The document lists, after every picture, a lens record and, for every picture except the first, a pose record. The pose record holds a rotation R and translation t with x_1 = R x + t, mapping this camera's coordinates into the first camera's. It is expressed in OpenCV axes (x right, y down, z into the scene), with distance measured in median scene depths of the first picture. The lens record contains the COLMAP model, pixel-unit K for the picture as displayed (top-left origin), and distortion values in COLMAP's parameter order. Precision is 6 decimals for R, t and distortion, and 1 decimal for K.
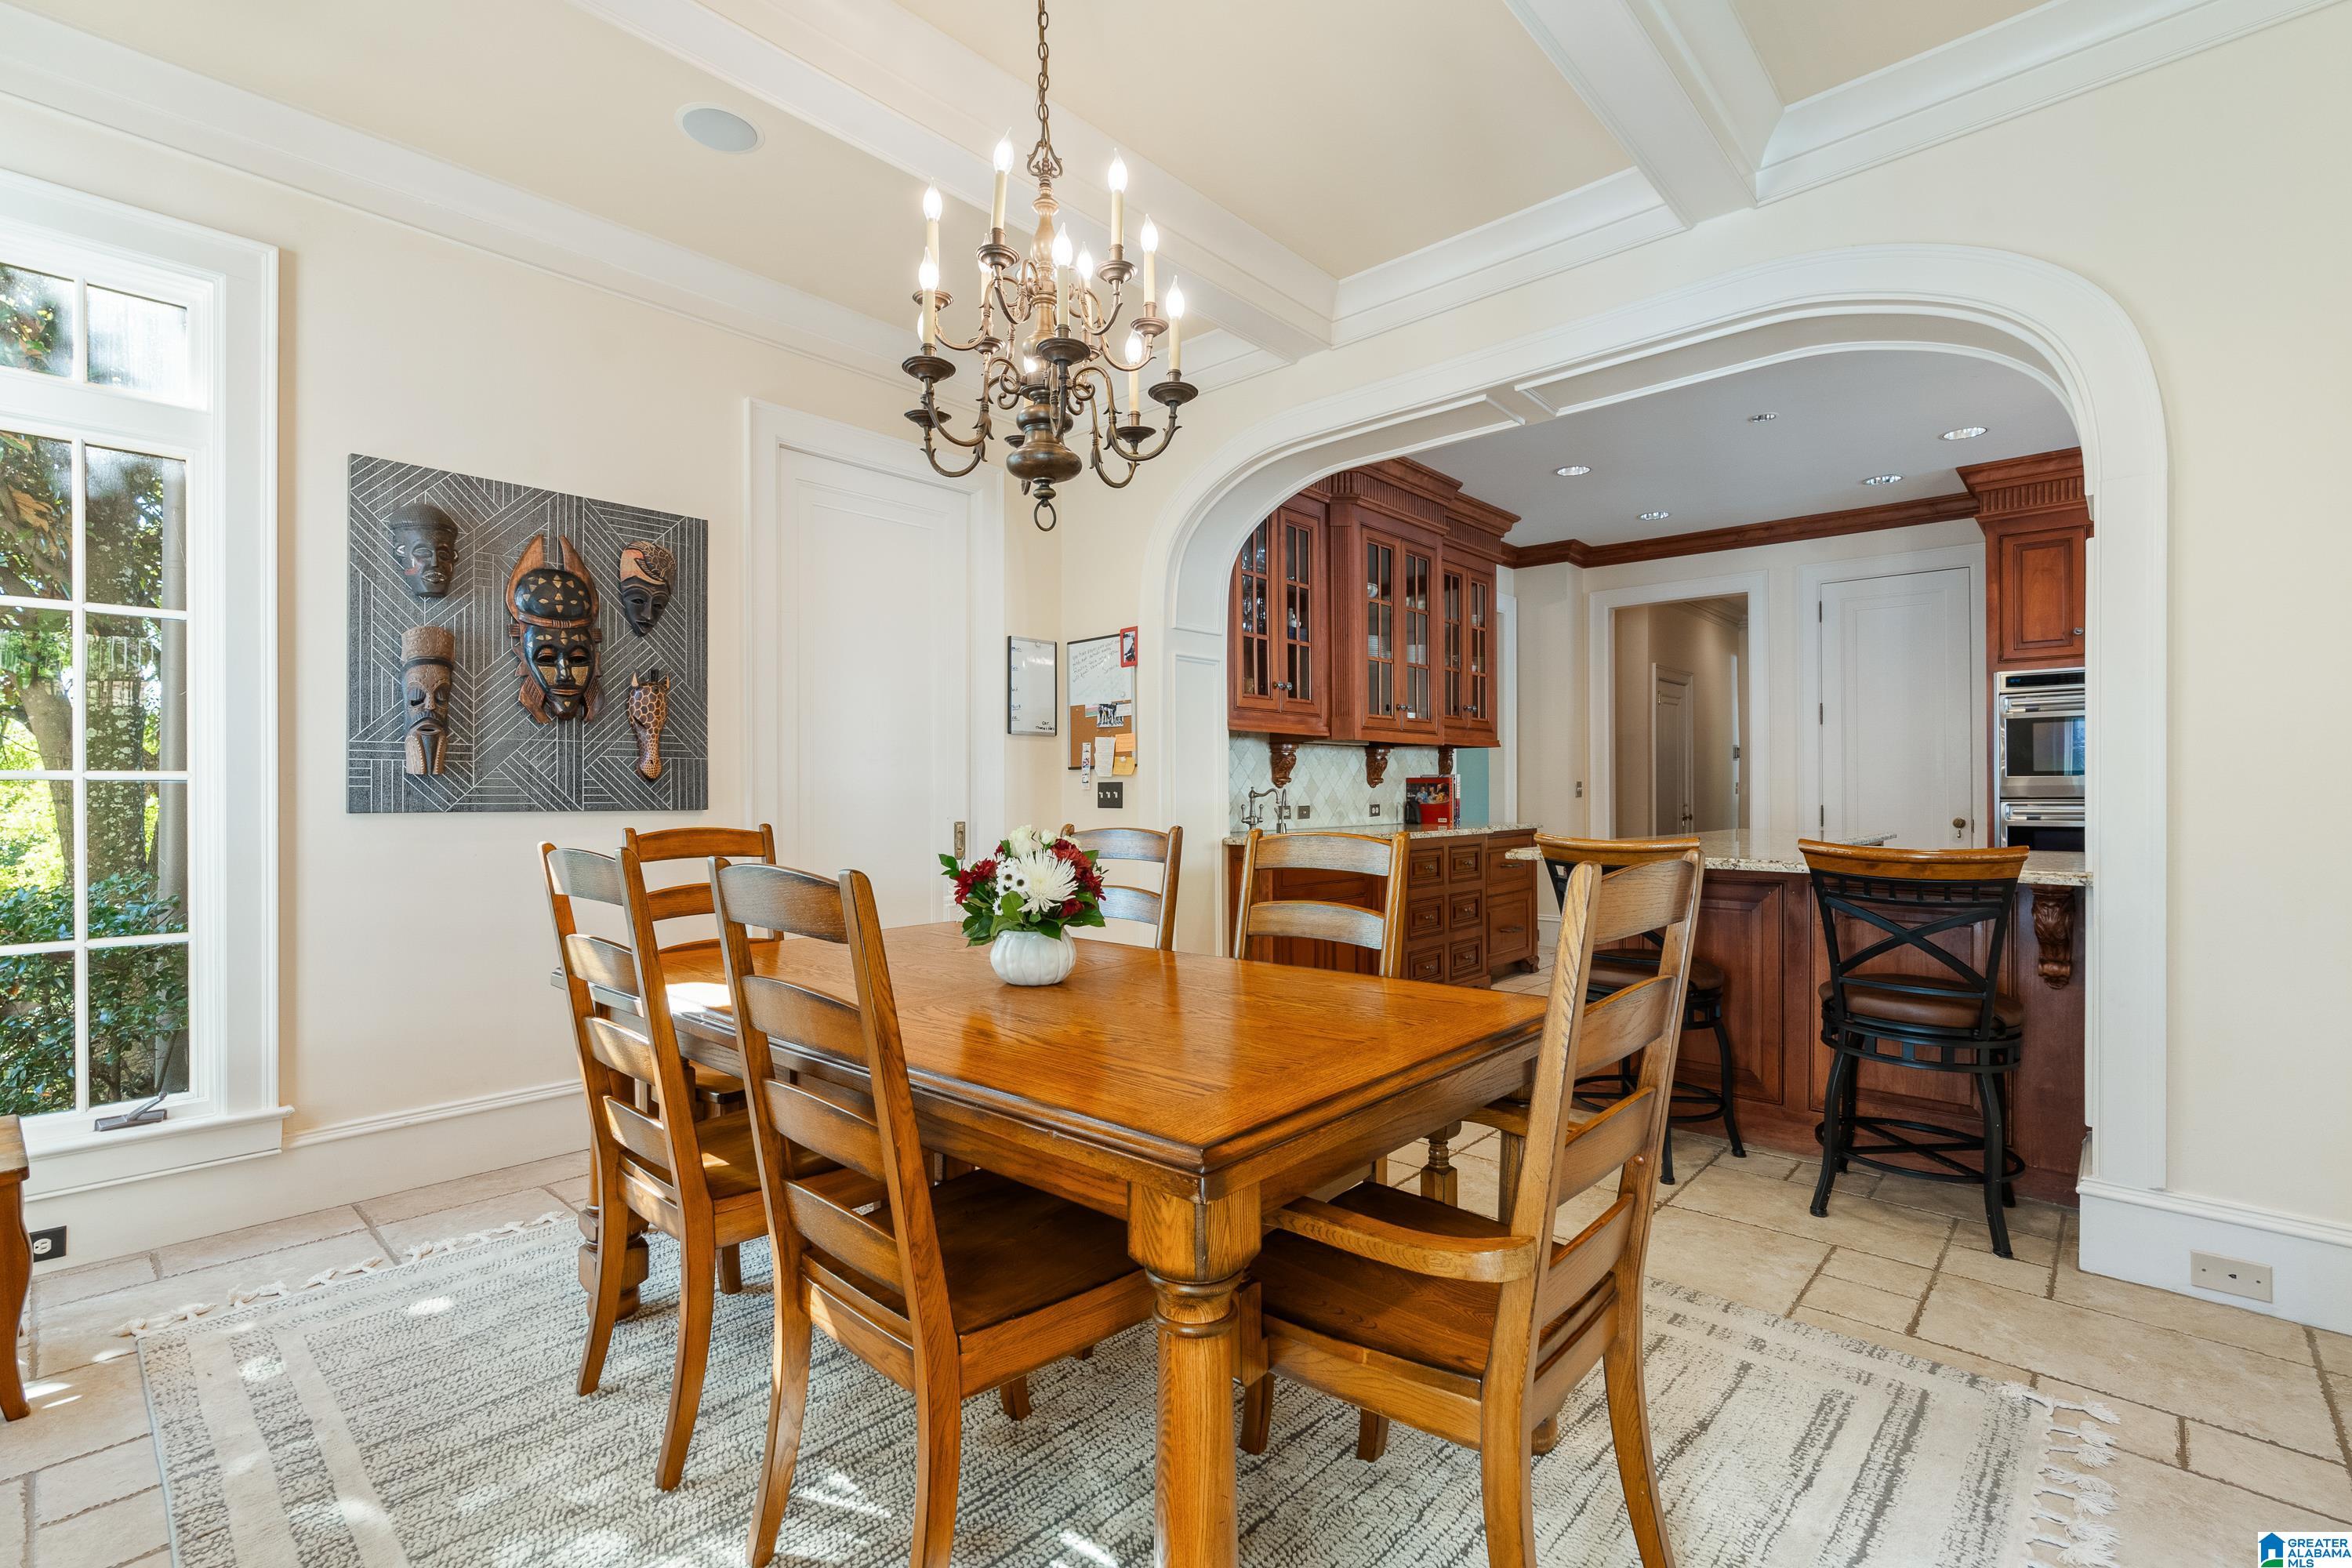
lens RADIAL K [[1059.0, 0, 1170.5], [0, 1059.0, 790.1], [0, 0, 1]] dist [-0.017532, 0.008531]
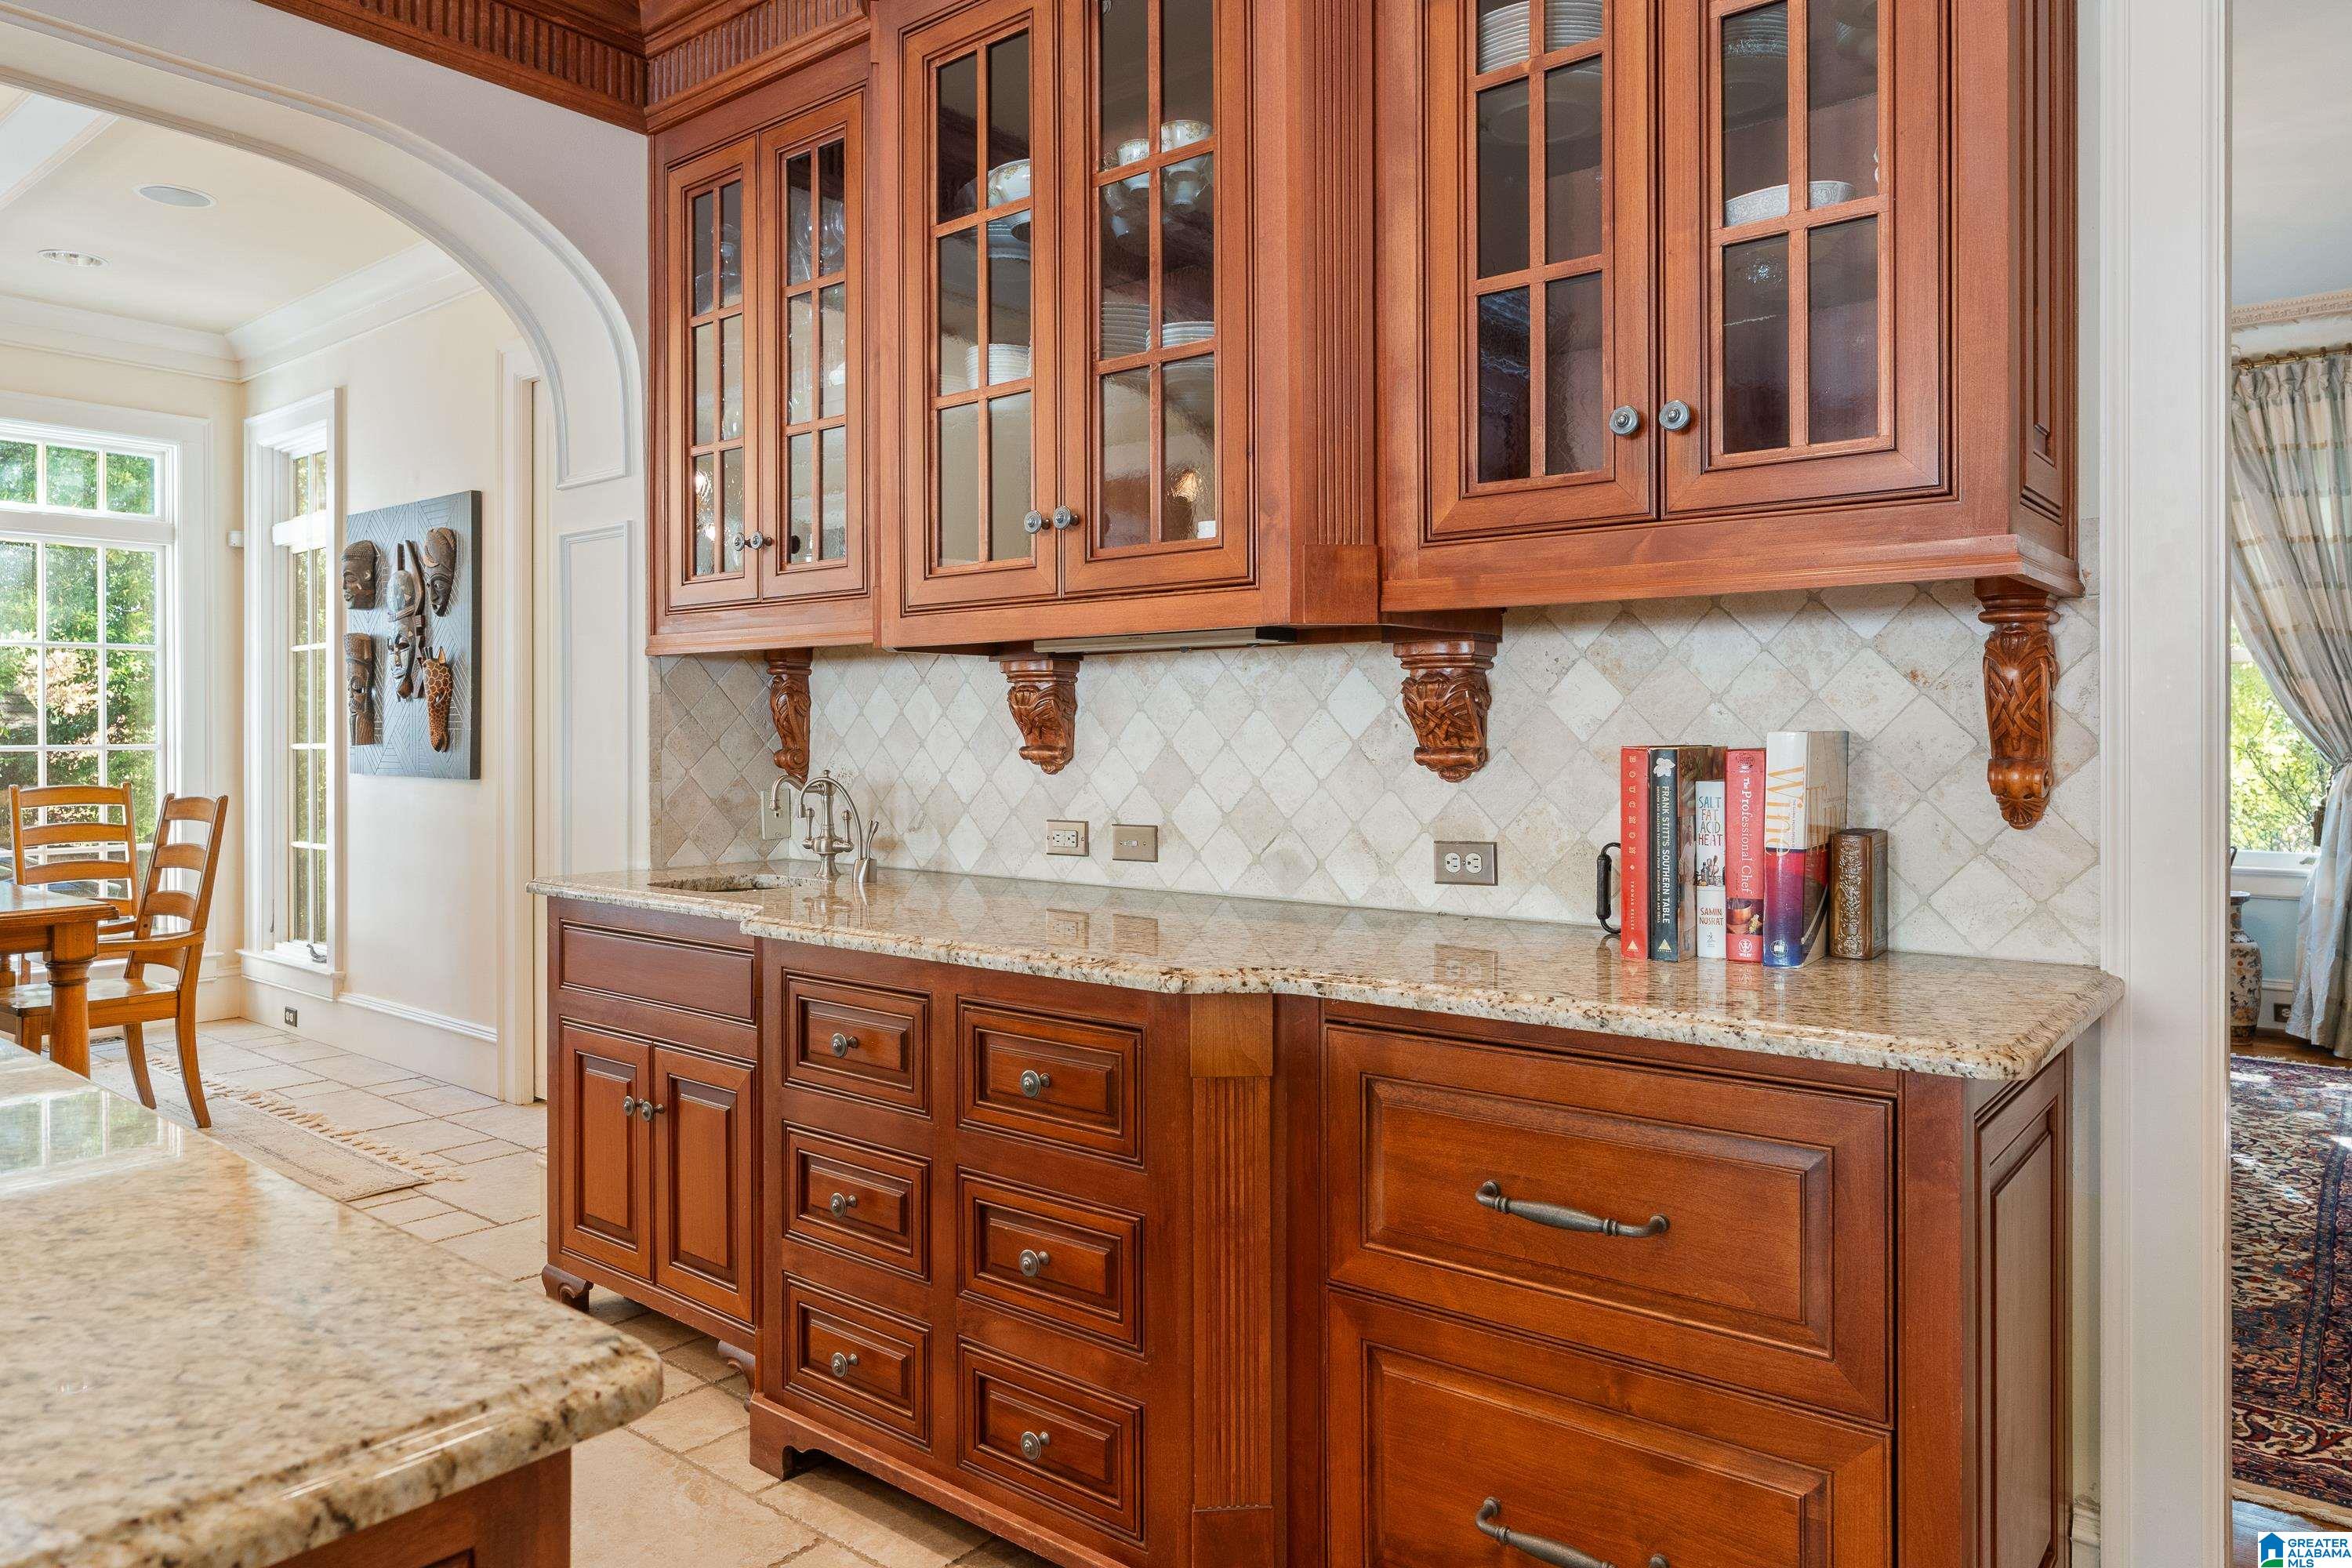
lens RADIAL K [[1499.6, 0, 1172.6], [0, 1499.6, 755.7], [0, 0, 1]] dist [-0.000950, 0.002140]
pose [[0.064637, 0.014982, -0.997796, 0.639428], [-0.000991, 0.999888, 0.014949, -0.016441], [0.997908, 0.000022, 0.064644, 0.983159]]
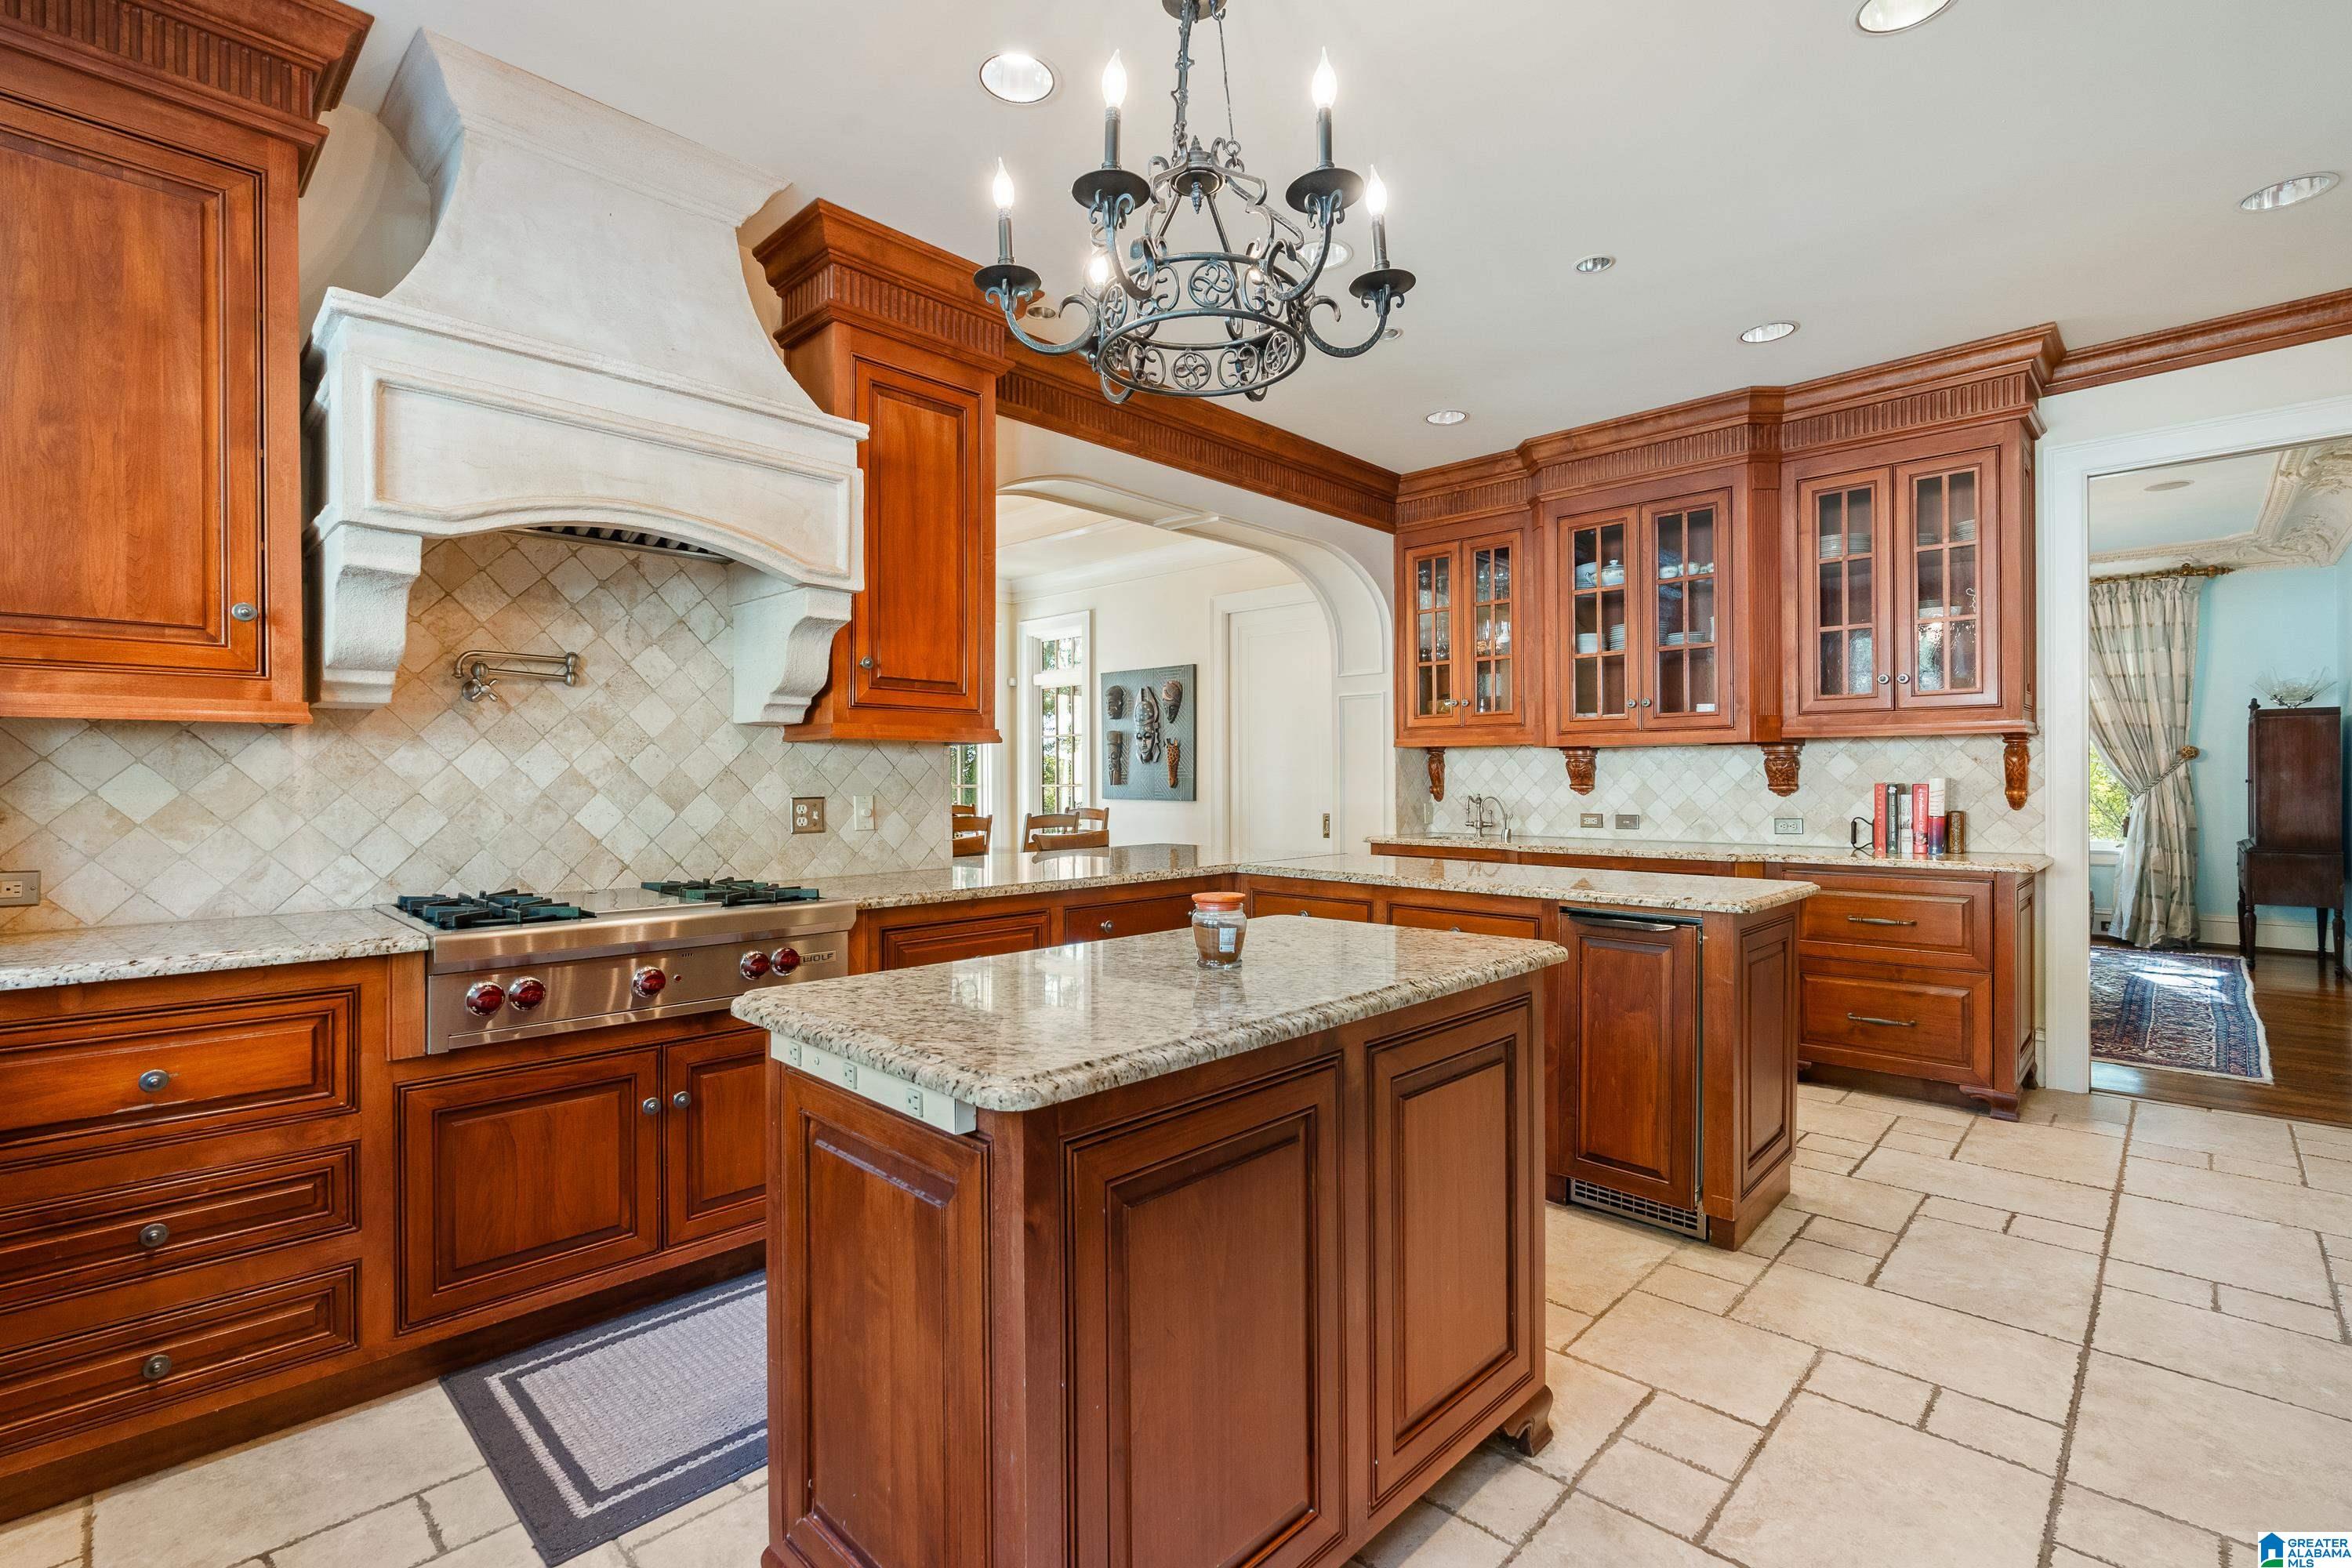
lens RADIAL K [[1059.0, 0, 1170.5], [0, 1059.0, 790.1], [0, 0, 1]] dist [-0.017532, 0.008531]
pose [[-0.024524, 0.011115, -0.999637, 1.055892], [-0.000502, 0.999938, 0.011130, -0.016502], [0.999699, 0.000774, -0.024517, 0.628040]]
